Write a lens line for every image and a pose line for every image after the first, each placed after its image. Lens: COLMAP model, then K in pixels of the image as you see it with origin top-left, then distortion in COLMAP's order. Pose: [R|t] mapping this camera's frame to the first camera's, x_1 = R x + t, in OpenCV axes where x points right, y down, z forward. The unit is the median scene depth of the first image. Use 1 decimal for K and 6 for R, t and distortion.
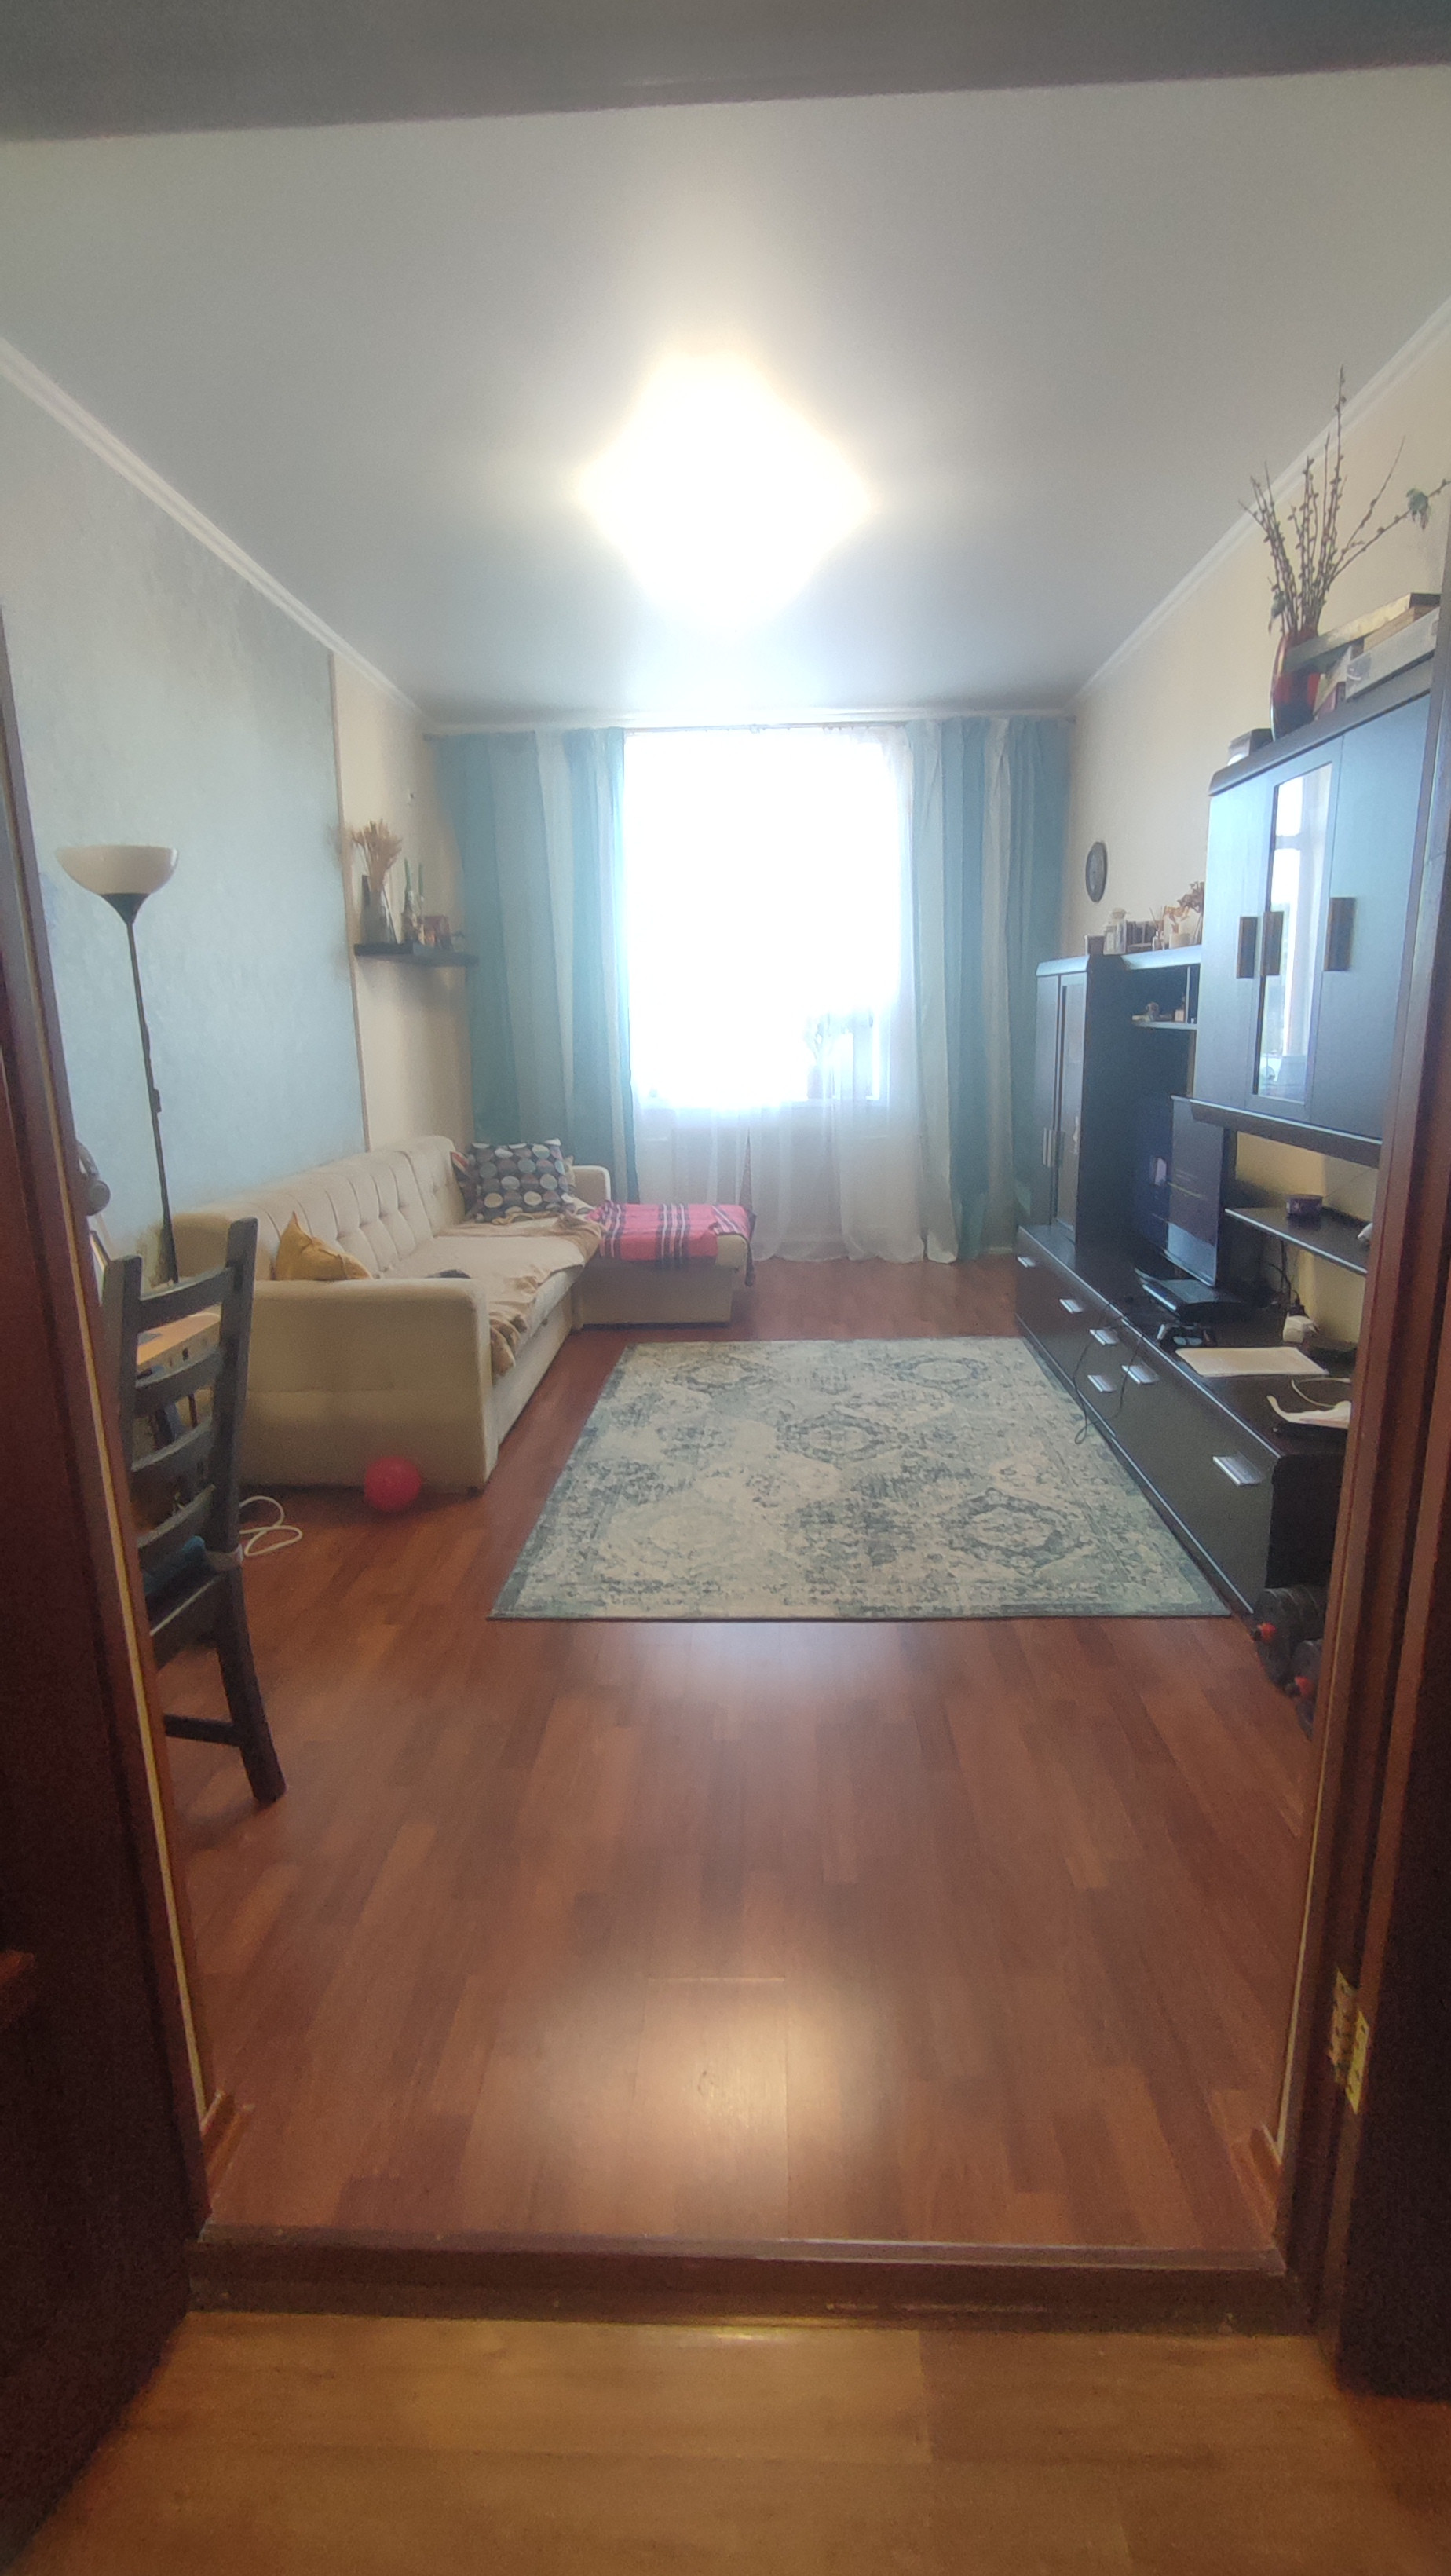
lens RADIAL K [[1162.3, 0, 739.0], [0, 1162.3, 1294.8], [0, 0, 1]] dist [-0.057007, 0.040706]
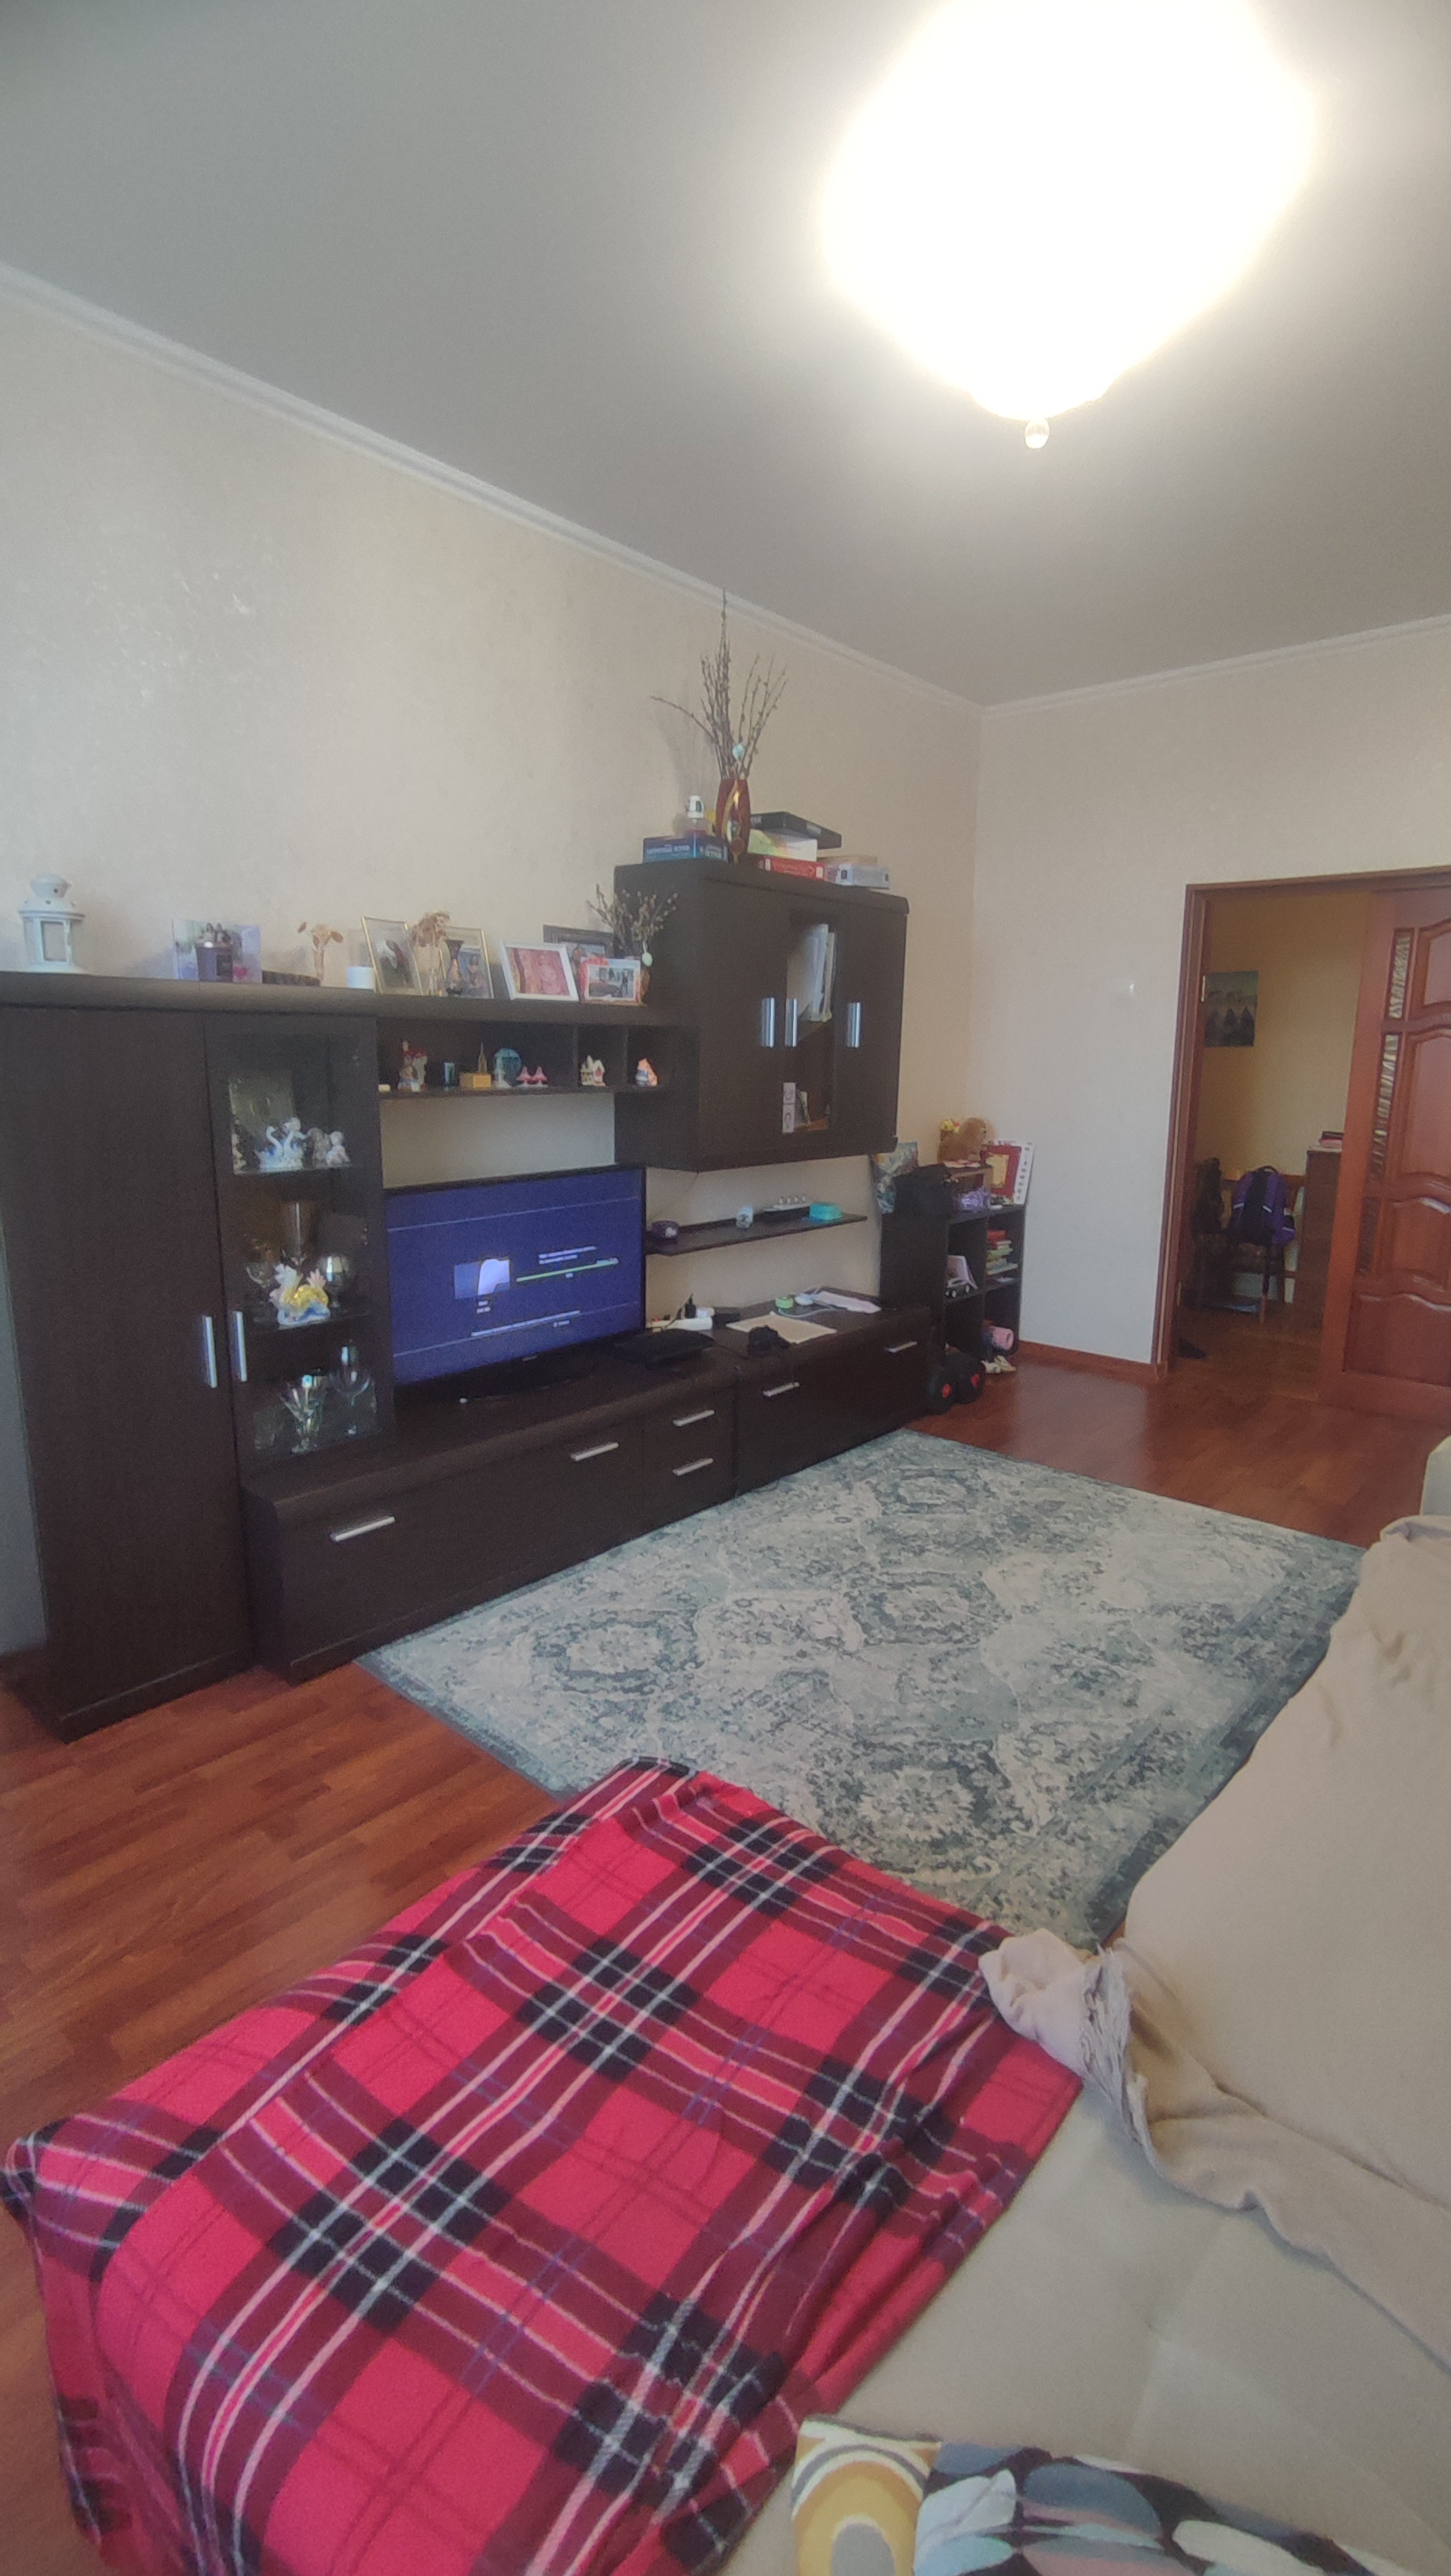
lens RADIAL K [[1162.3, 0, 739.0], [0, 1162.3, 1294.8], [0, 0, 1]] dist [-0.057007, 0.040706]
pose [[-0.774618, -0.125467, 0.619859, -0.307648], [0.151861, 0.914546, 0.374891, -0.427387], [-0.613926, 0.384530, -0.689370, 1.681783]]
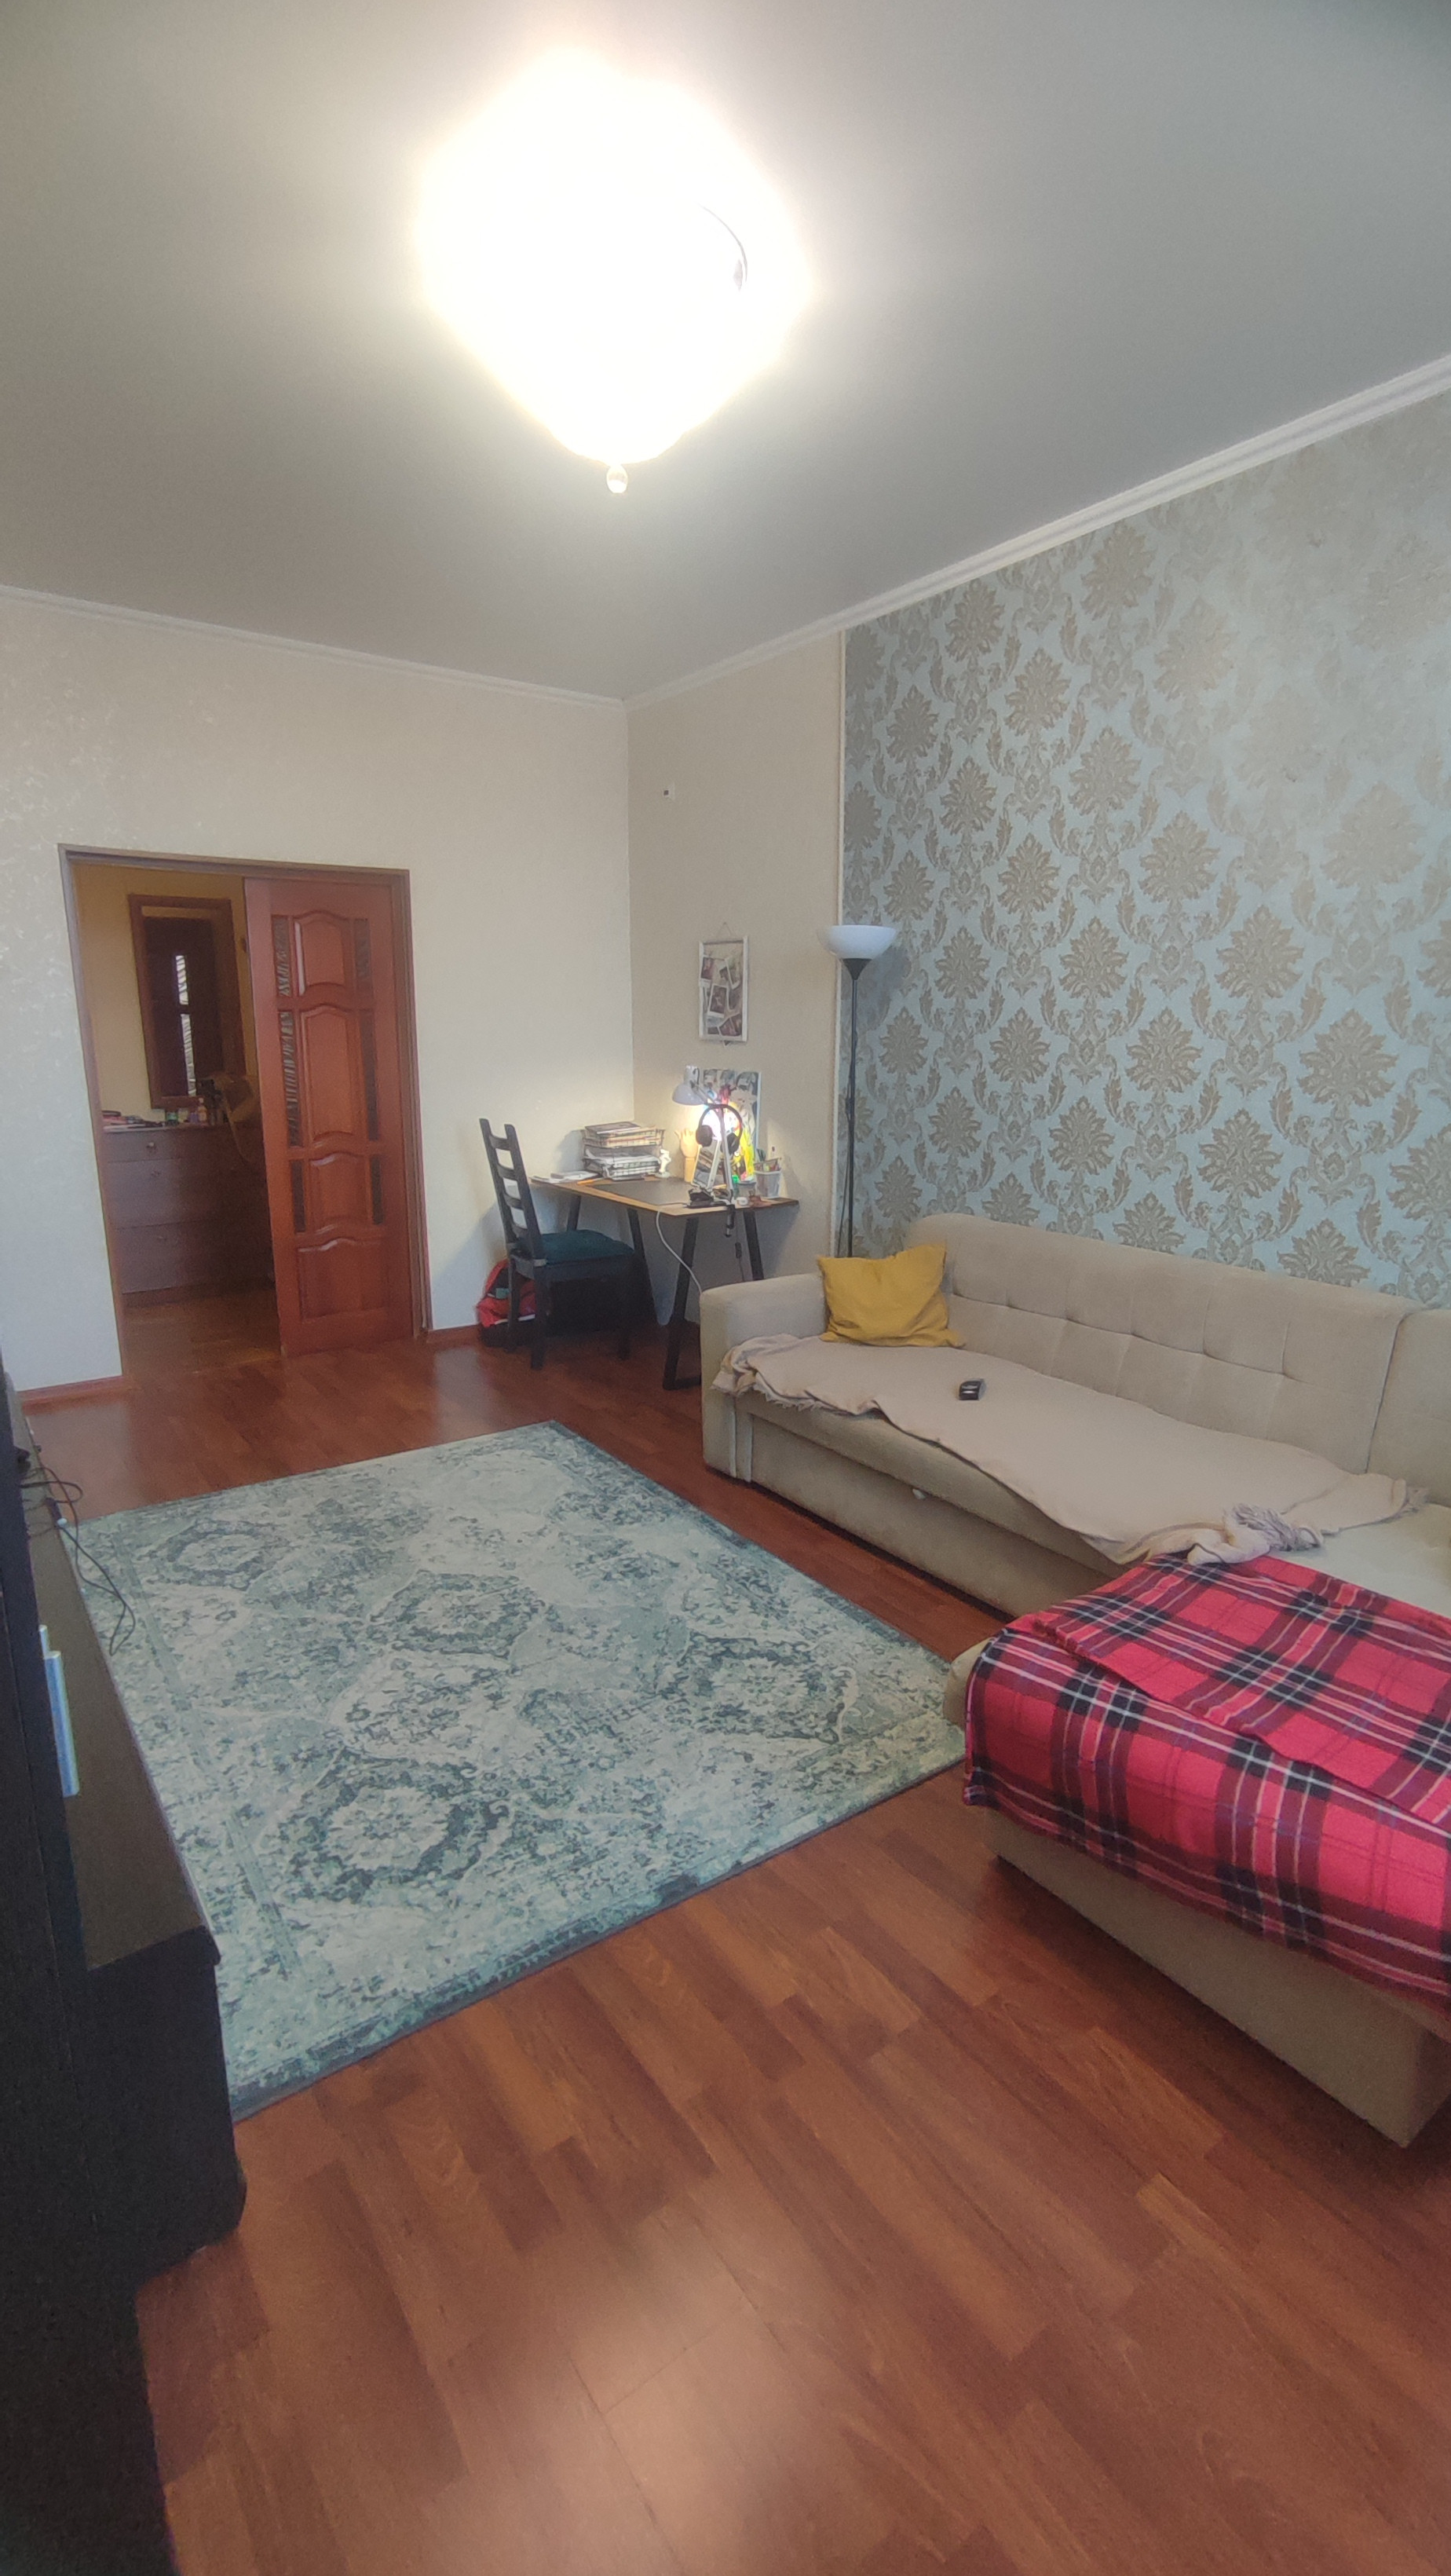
lens RADIAL K [[1162.3, 0, 739.0], [0, 1162.3, 1294.8], [0, 0, 1]] dist [-0.057007, 0.040706]
pose [[-0.789722, 0.151980, -0.594341, 0.396200], [-0.135802, 0.901480, 0.410964, -0.446928], [0.598245, 0.405260, -0.691279, 1.695639]]
